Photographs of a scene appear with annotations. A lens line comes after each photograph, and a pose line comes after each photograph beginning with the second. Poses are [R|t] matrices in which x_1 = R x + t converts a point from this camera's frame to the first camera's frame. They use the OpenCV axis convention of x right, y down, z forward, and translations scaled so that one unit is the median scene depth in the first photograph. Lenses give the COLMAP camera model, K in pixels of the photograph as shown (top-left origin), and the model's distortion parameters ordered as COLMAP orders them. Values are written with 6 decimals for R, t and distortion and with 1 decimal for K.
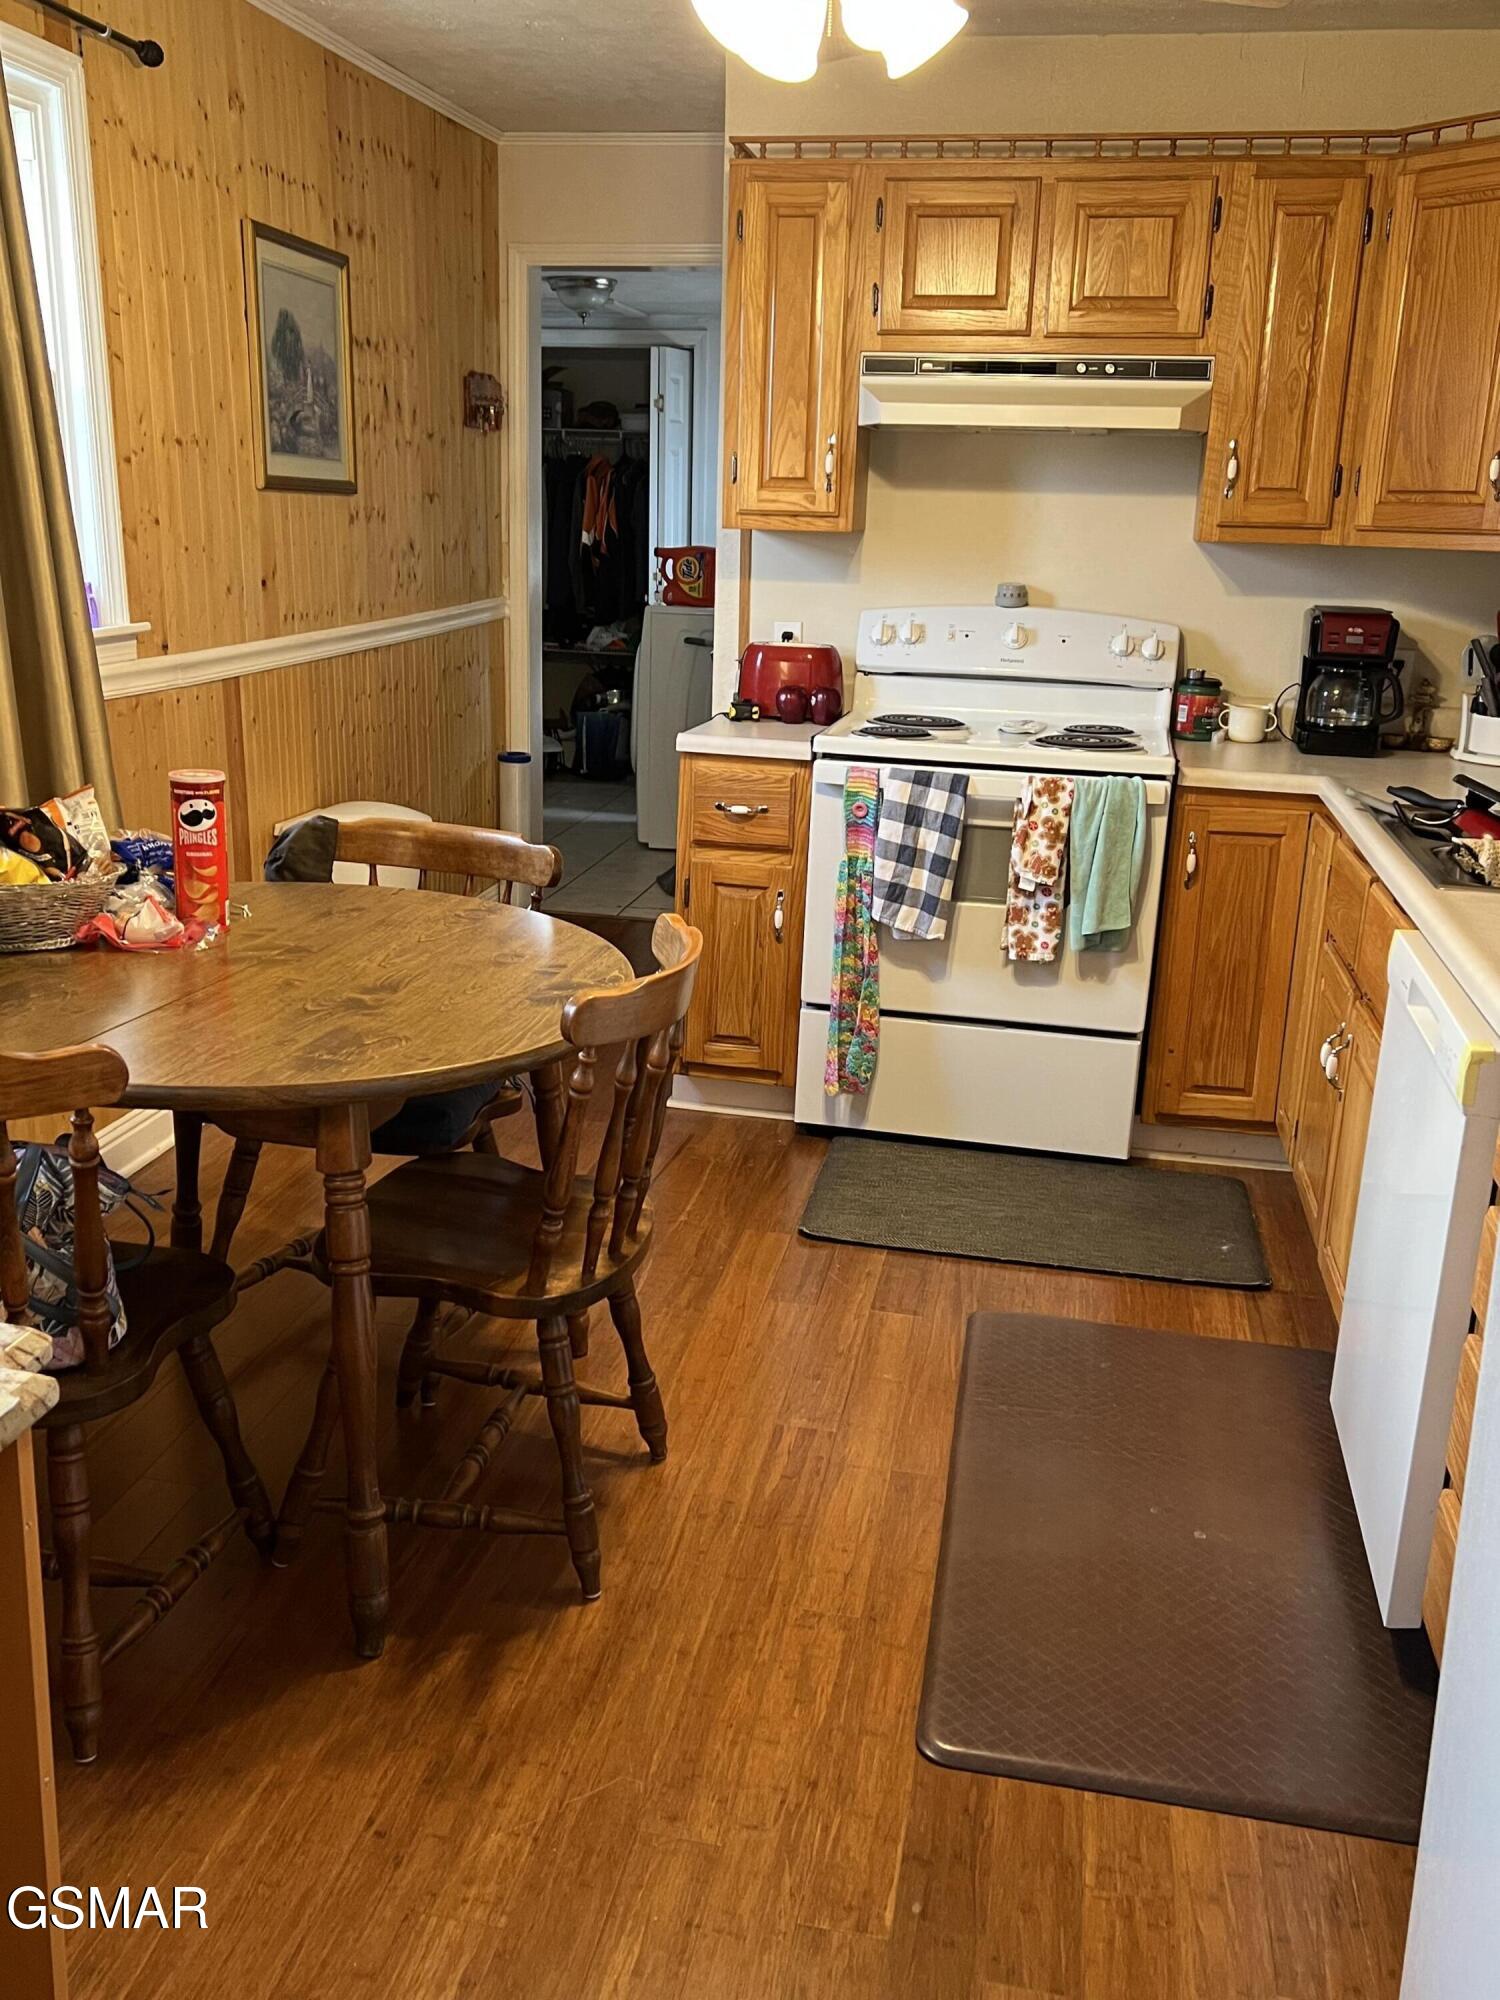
lens RADIAL K [[1786.5, 0, 721.7], [0, 1786.5, 1000.8], [0, 0, 1]] dist [0.111761, -0.177172]
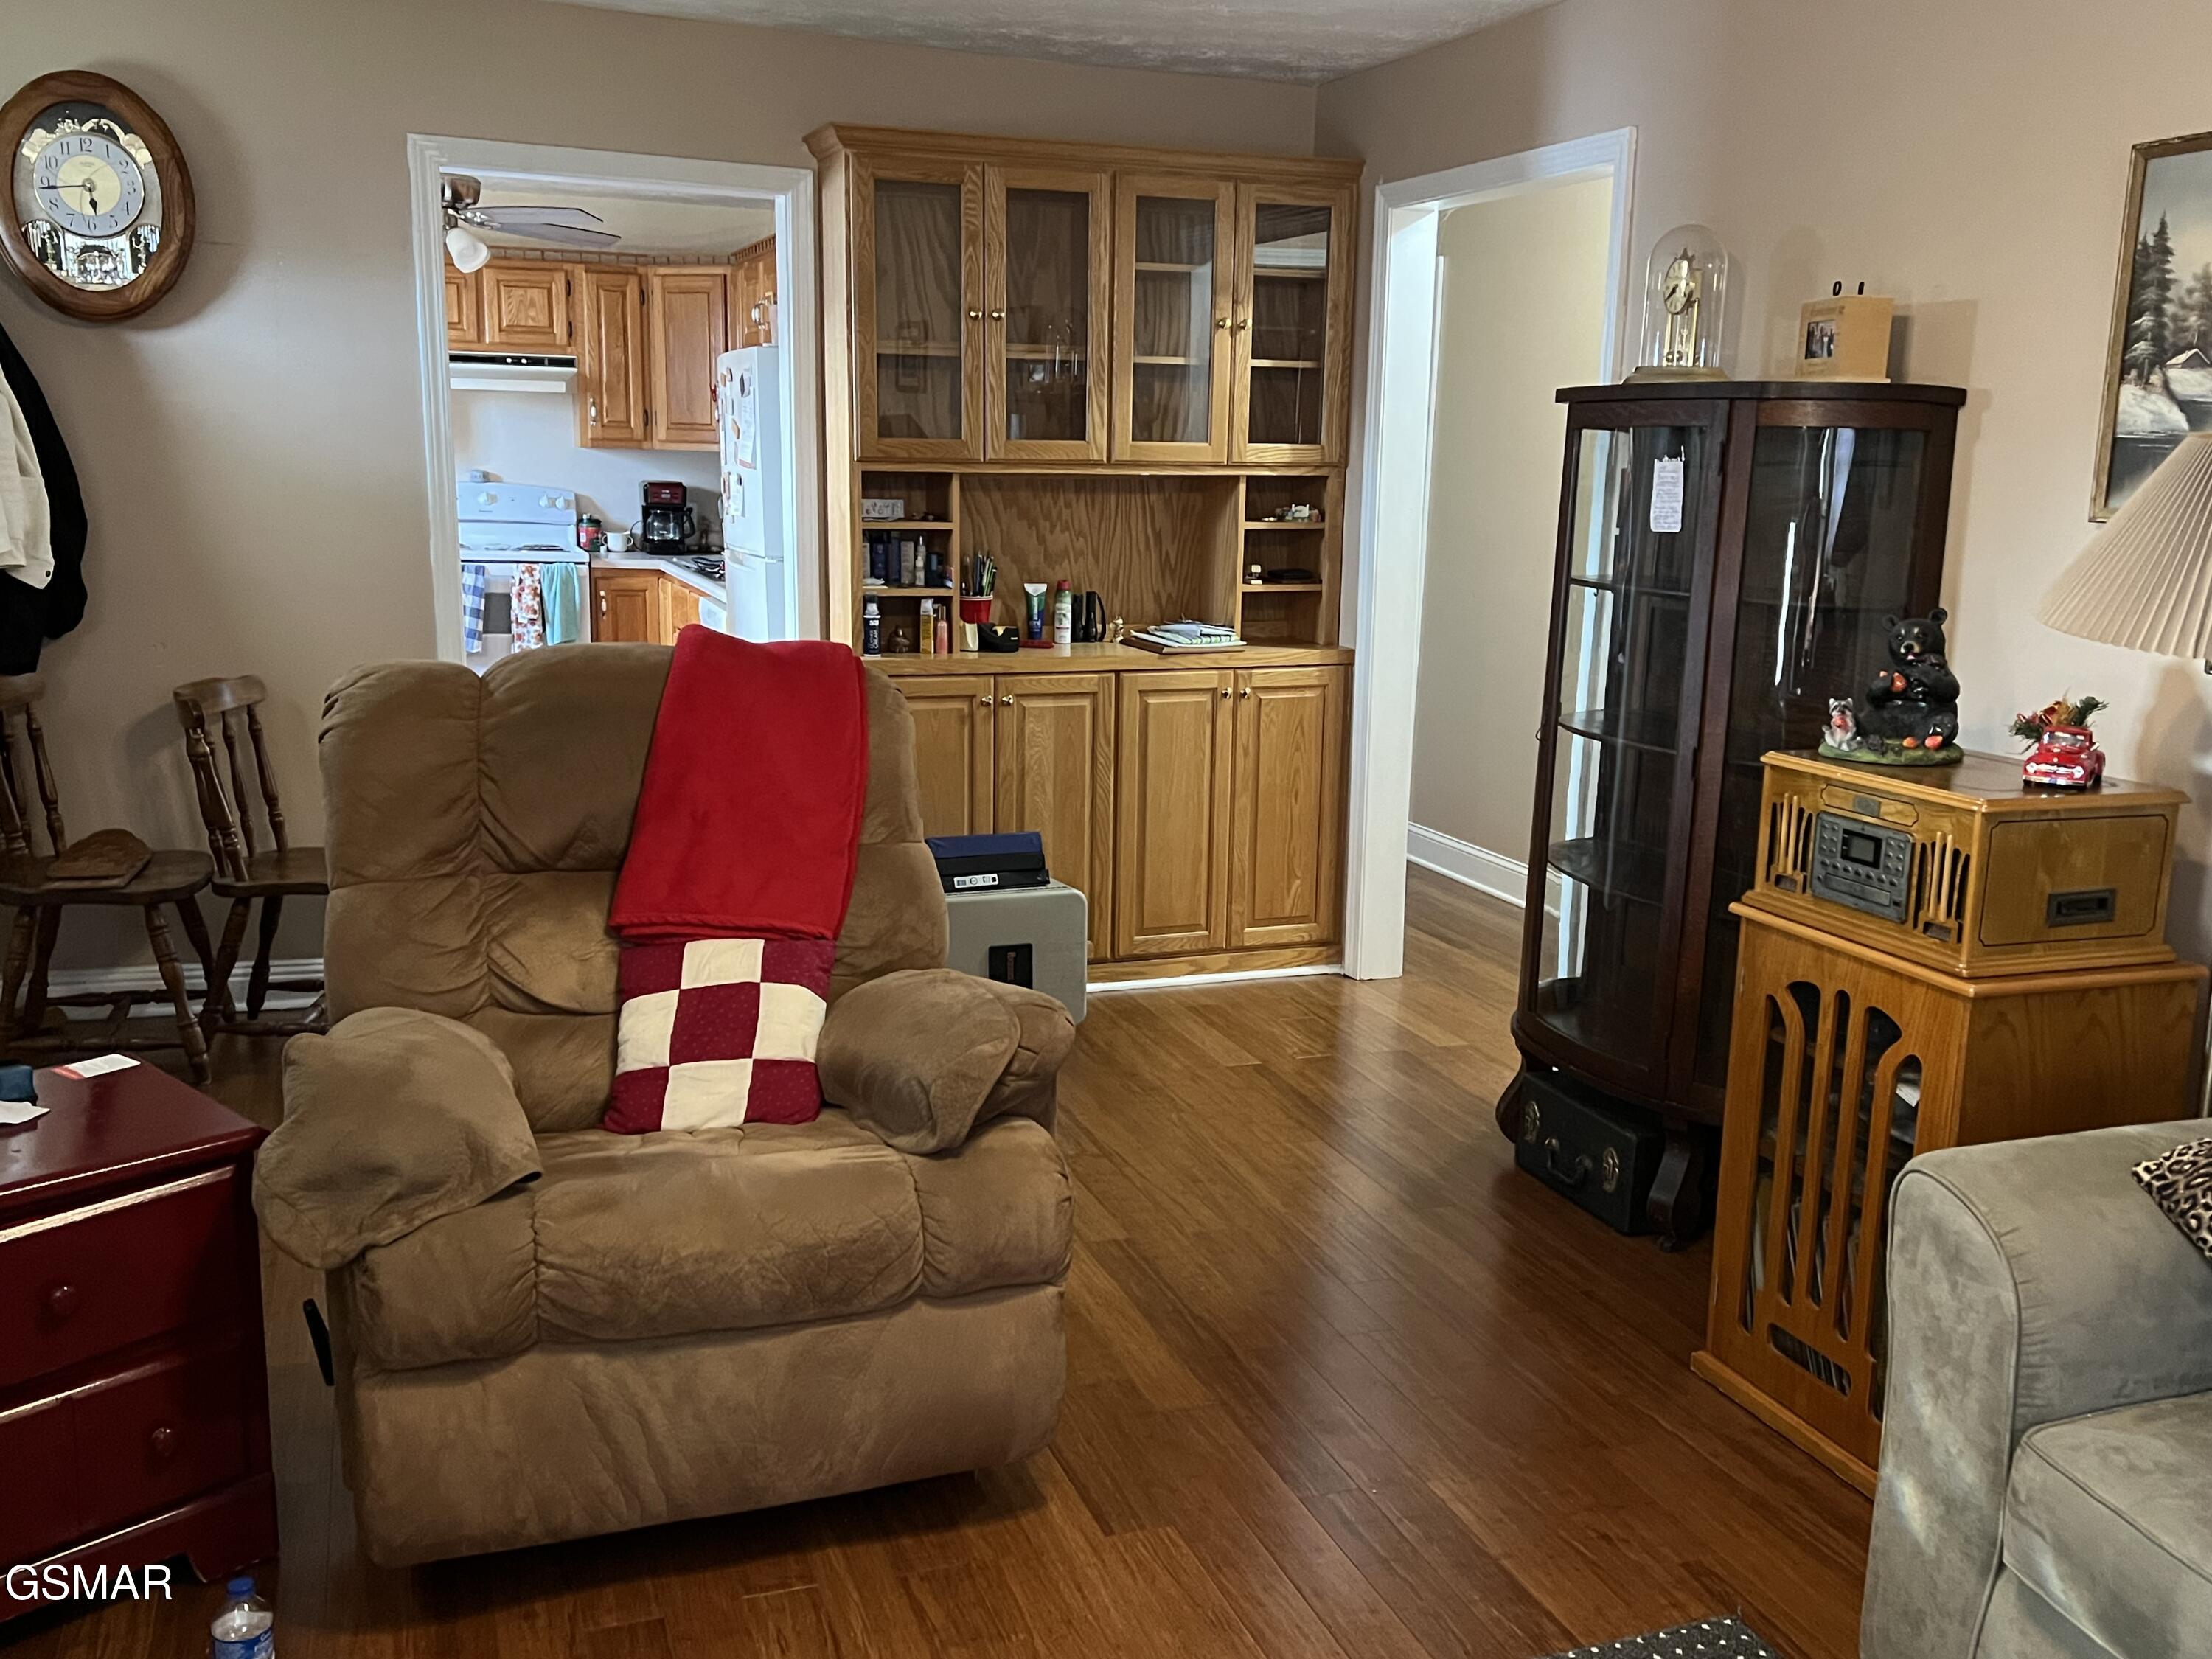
lens RADIAL K [[1975.9, 0, 1117.5], [0, 1975.9, 842.8], [0, 0, 1]] dist [0.111761, -0.177172]
pose [[0.848834, -0.111509, 0.516765, -0.426812], [0.139824, 0.990047, -0.016038, 0.298364], [-0.509833, 0.085870, 0.855977, -1.159962]]
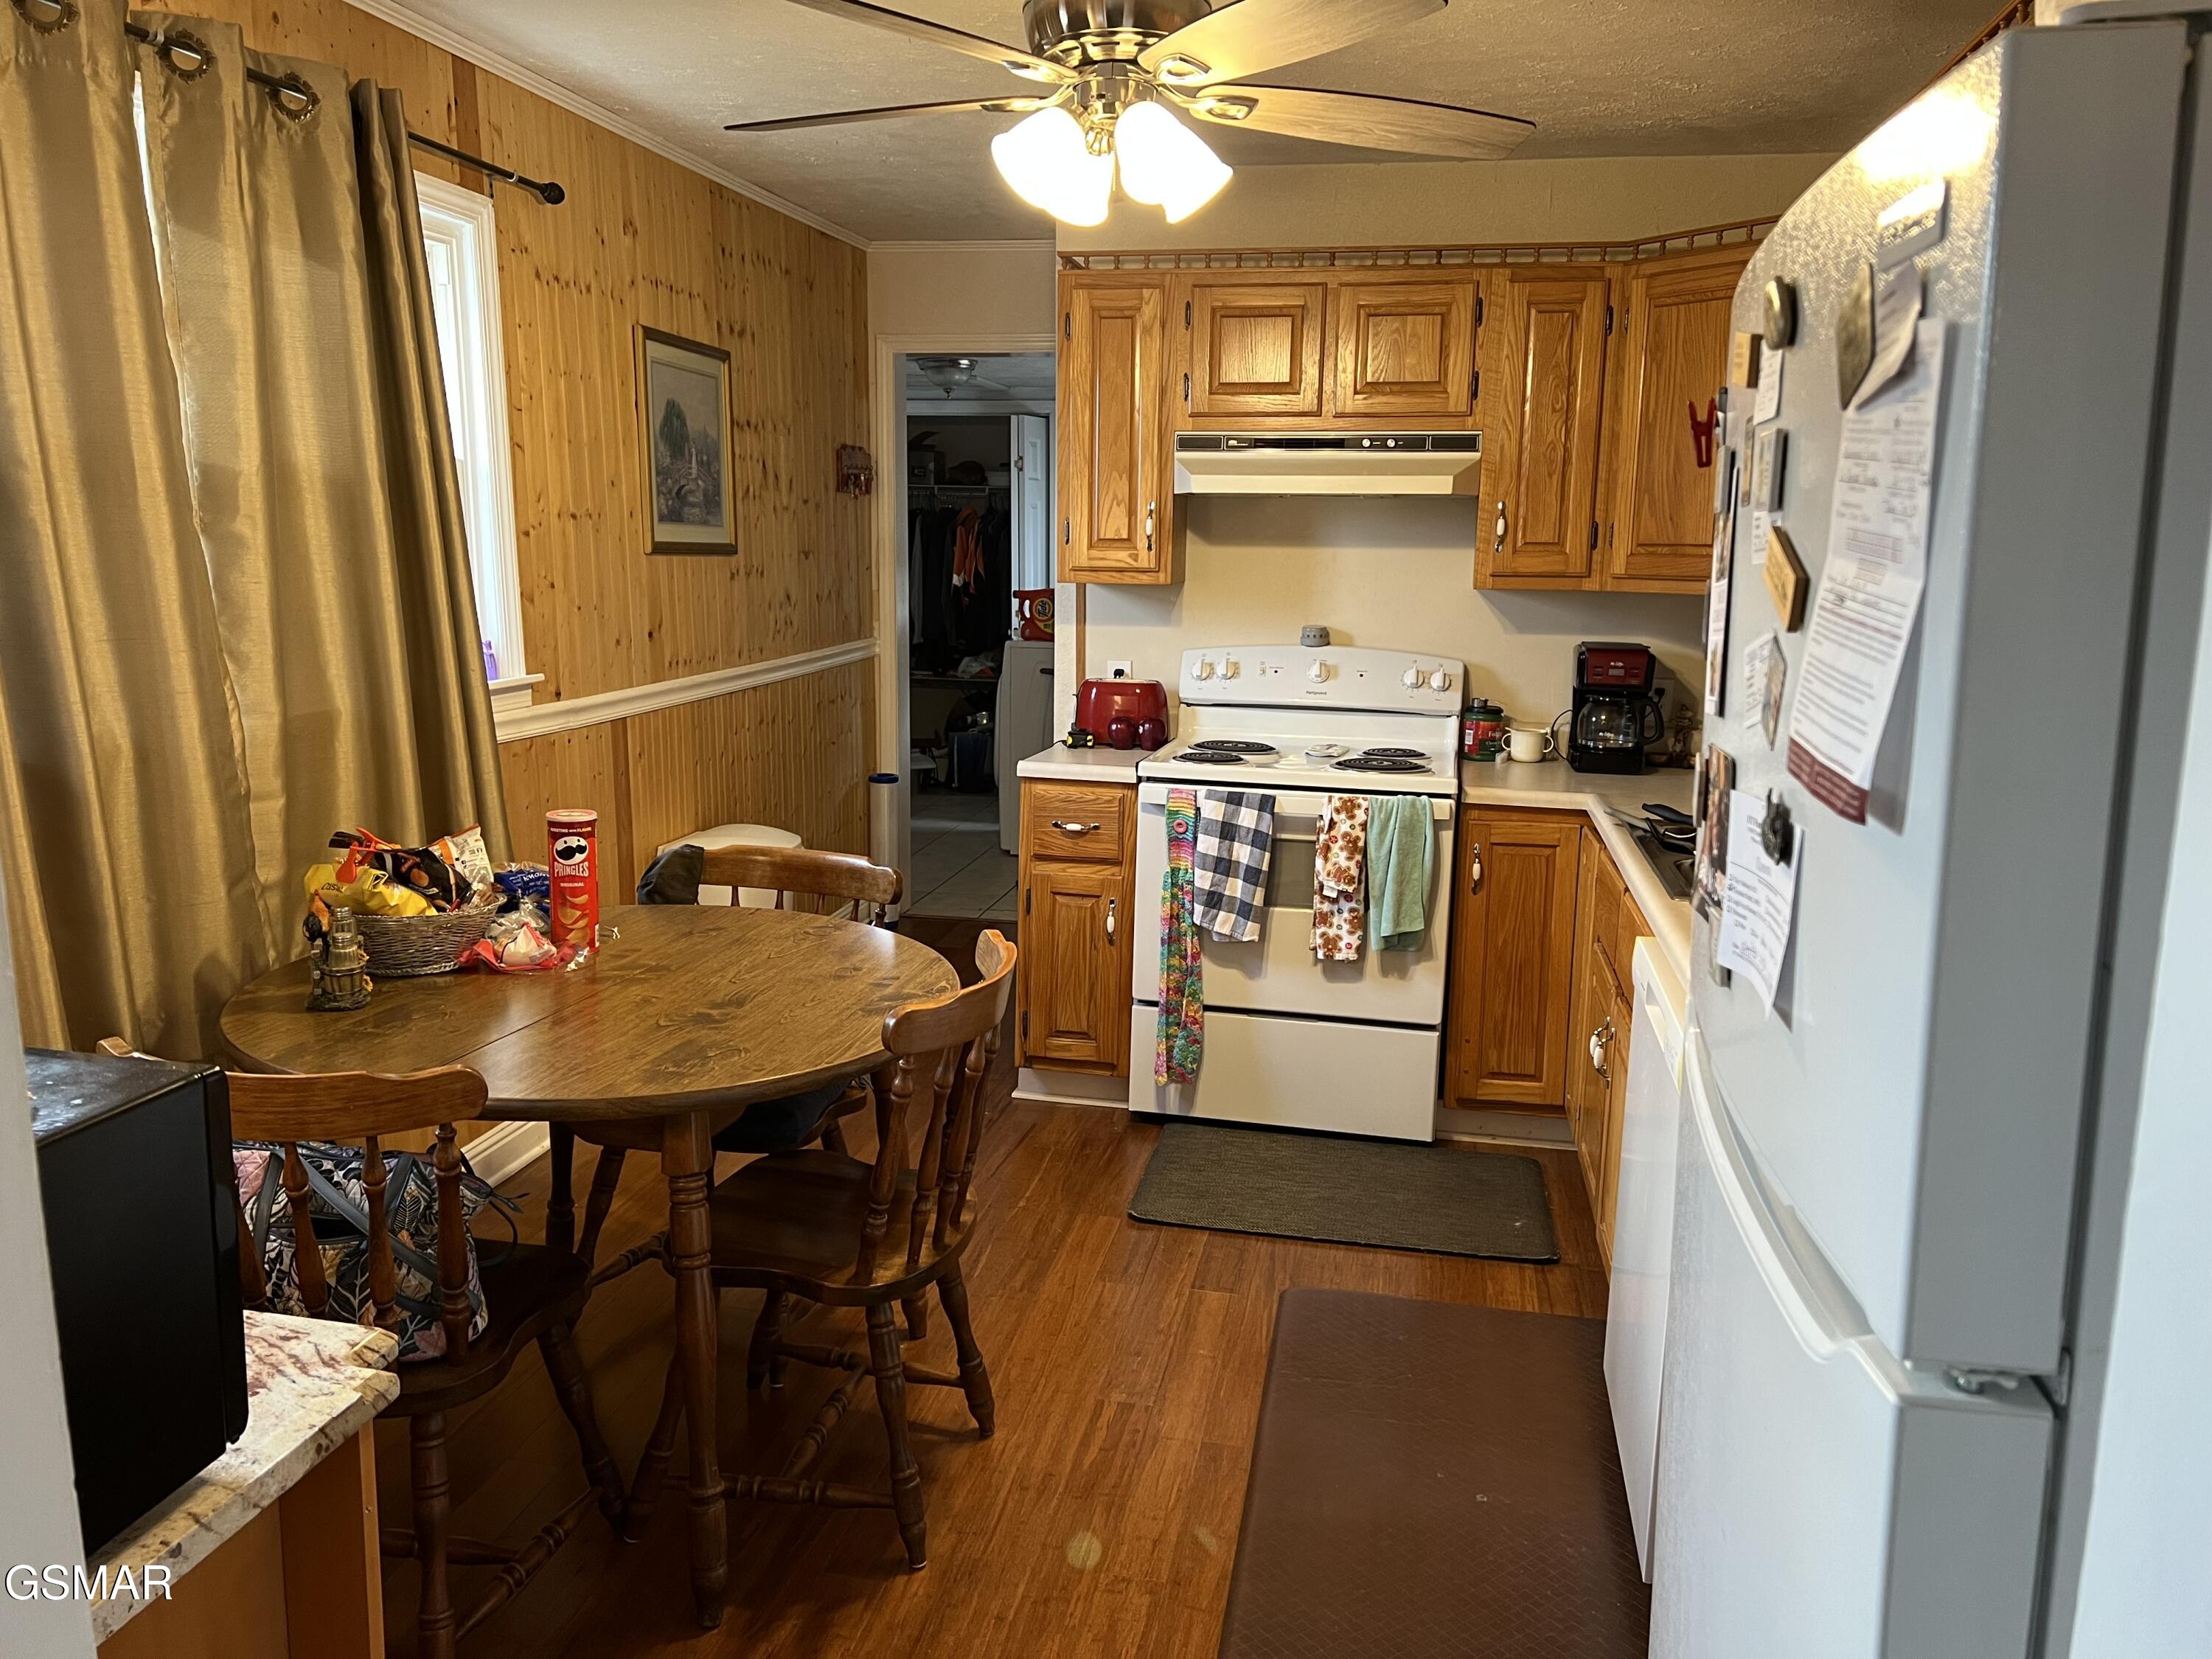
lens RADIAL K [[1640.2, 0, 1106.0], [0, 1640.2, 829.5], [0, 0, 1]] dist [0.203069, -0.522561]
pose [[0.999886, -0.014046, 0.005458, 0.025119], [0.014499, 0.995409, -0.094606, -0.008318], [-0.004104, 0.094674, 0.995500, -0.025218]]
